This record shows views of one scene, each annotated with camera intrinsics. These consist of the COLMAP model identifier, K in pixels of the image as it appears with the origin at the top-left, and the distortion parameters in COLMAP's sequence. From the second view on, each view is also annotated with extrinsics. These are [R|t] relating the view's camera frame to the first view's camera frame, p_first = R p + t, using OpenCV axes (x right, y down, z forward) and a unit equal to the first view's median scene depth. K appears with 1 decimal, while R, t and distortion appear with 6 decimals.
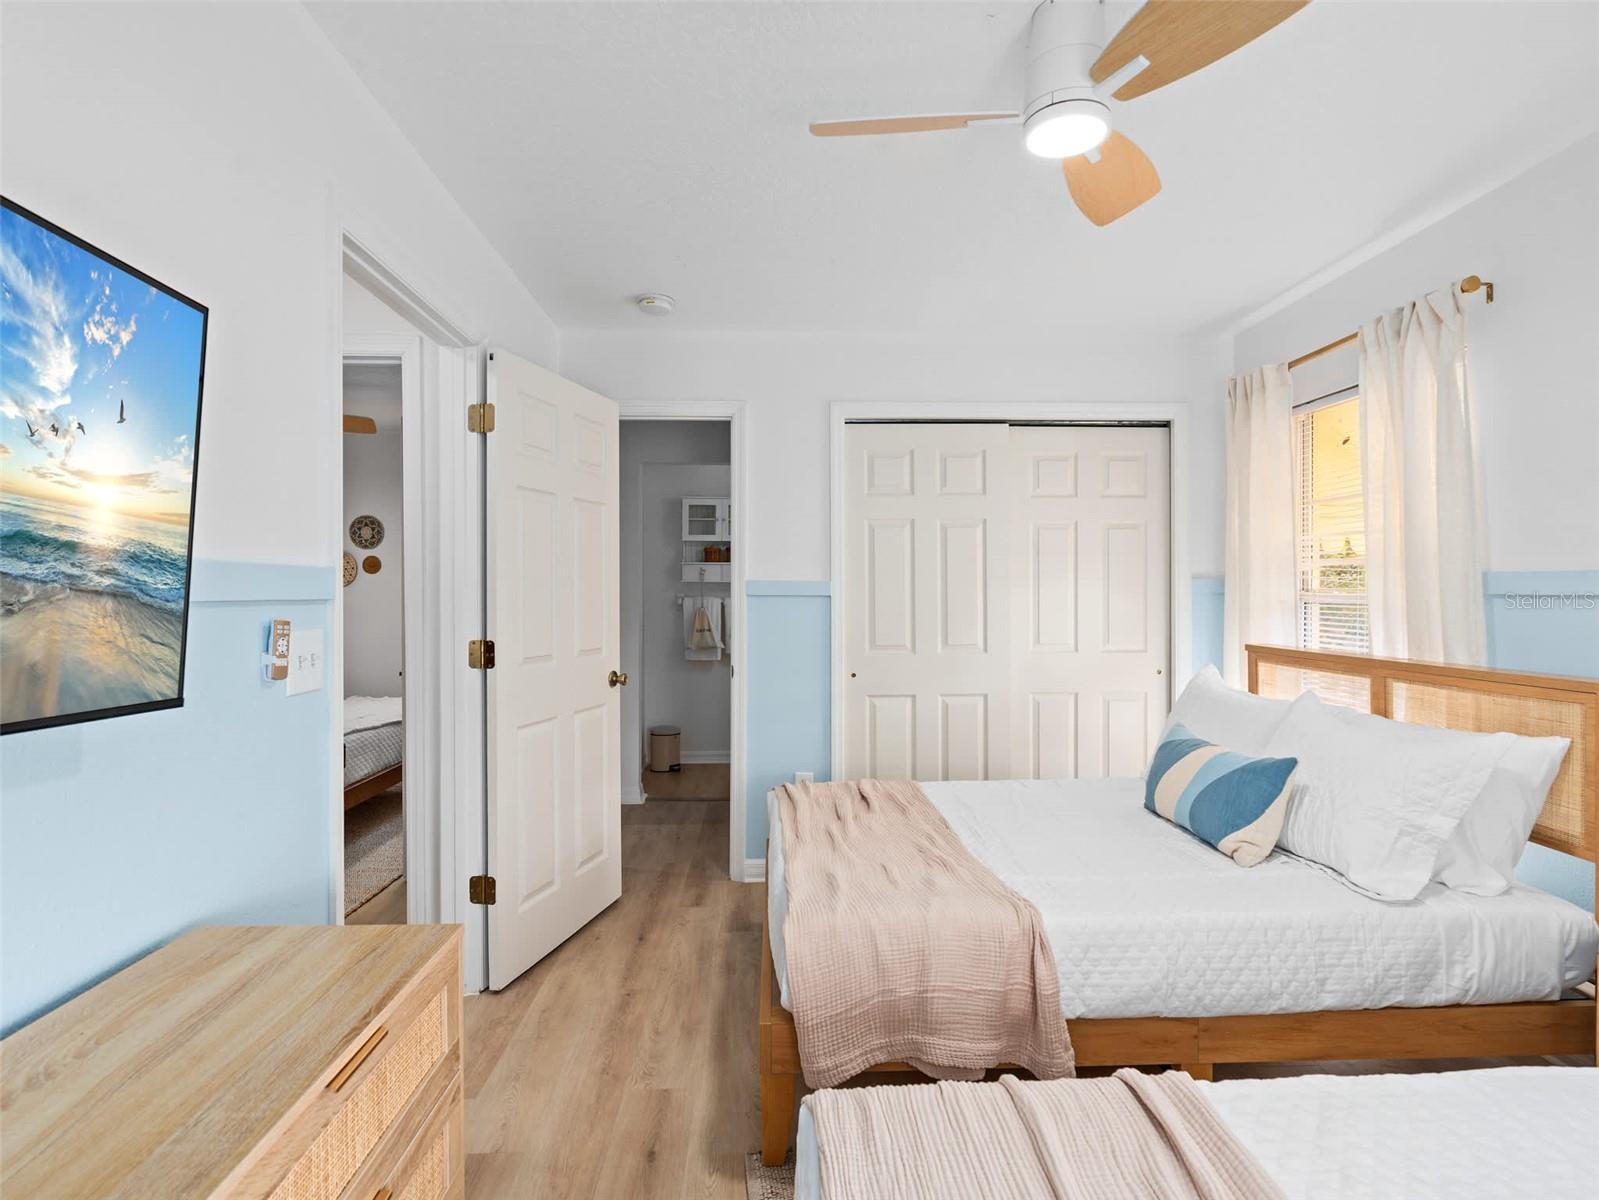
lens RADIAL K [[818.7, 0, 793.0], [0, 818.7, 595.2], [0, 0, 1]] dist [-0.009815, 0.004895]
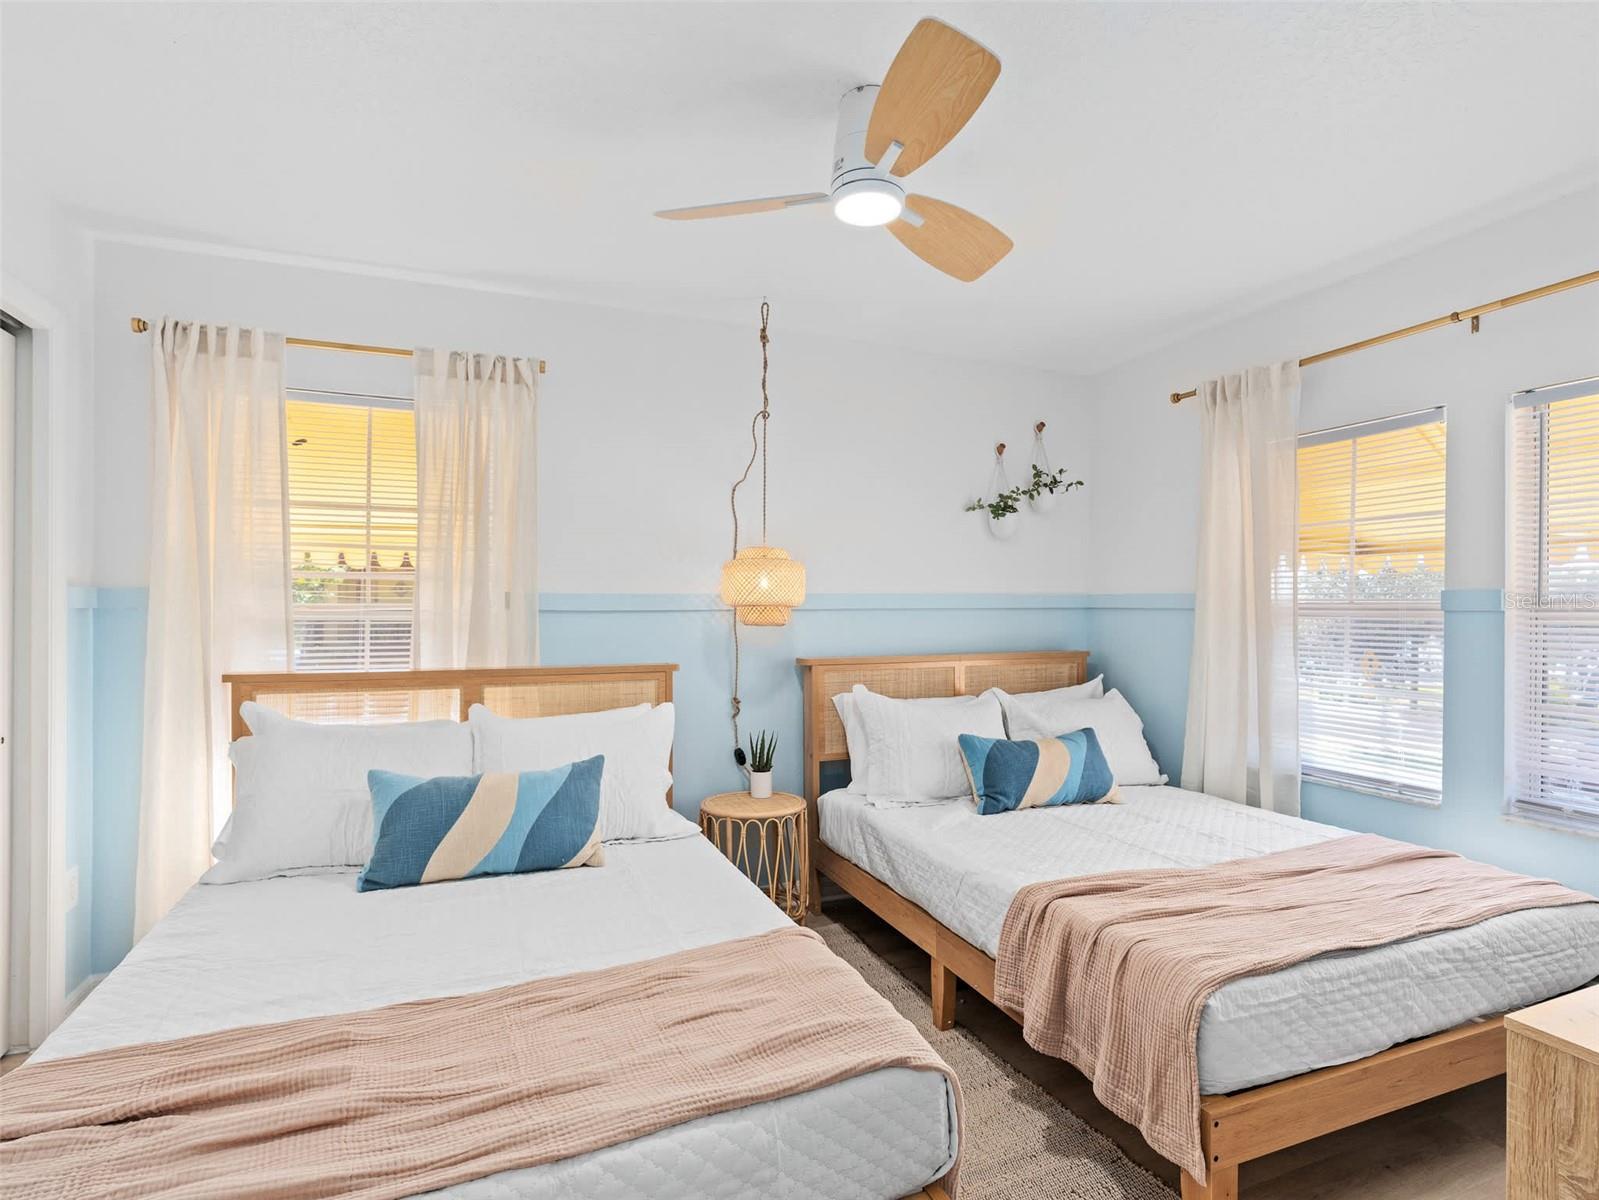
lens RADIAL K [[818.7, 0, 791.3], [0, 818.7, 604.6], [0, 0, 1]] dist [-0.009815, 0.004895]
pose [[-0.356523, 0.011980, 0.934210, -0.435096], [0.004489, 0.999928, -0.011109, 0.005814], [-0.934276, 0.000233, -0.356551, 0.946406]]
